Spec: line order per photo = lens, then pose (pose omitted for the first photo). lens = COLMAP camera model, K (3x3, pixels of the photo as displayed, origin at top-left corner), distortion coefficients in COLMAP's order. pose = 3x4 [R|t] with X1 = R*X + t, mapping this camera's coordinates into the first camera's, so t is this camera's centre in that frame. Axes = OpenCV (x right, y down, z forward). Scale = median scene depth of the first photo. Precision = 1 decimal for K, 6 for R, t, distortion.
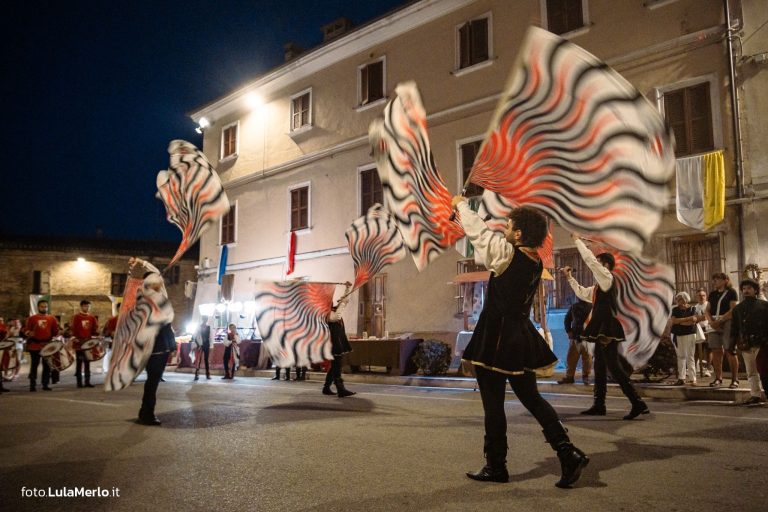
lens RADIAL K [[526.6, 0, 392.5], [0, 526.6, 302.5], [0, 0, 1]] dist [-0.016482, 0.011332]
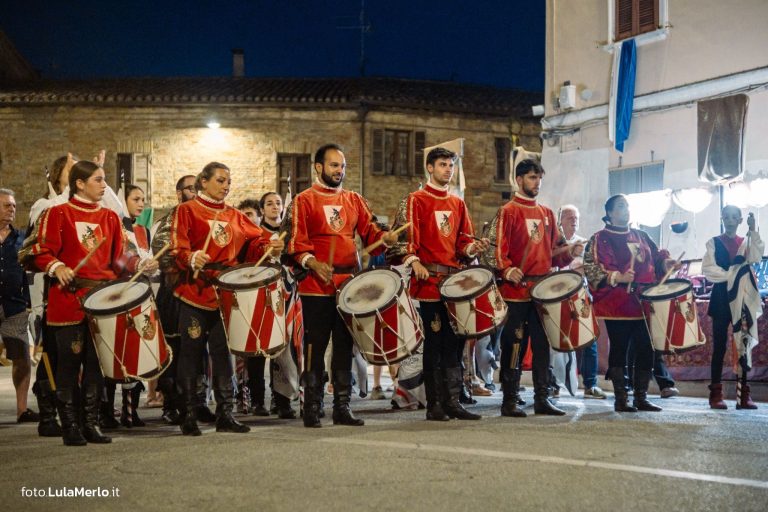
lens RADIAL K [[1220.0, 0, 442.1], [0, 1220.0, 237.0], [0, 0, 1]] dist [0.034362, 0.000000]
pose [[0.954820, -0.022527, -0.296329, -0.196336], [0.024281, 0.999703, 0.002242, 0.020050], [0.296190, -0.009336, 0.955083, 0.164495]]
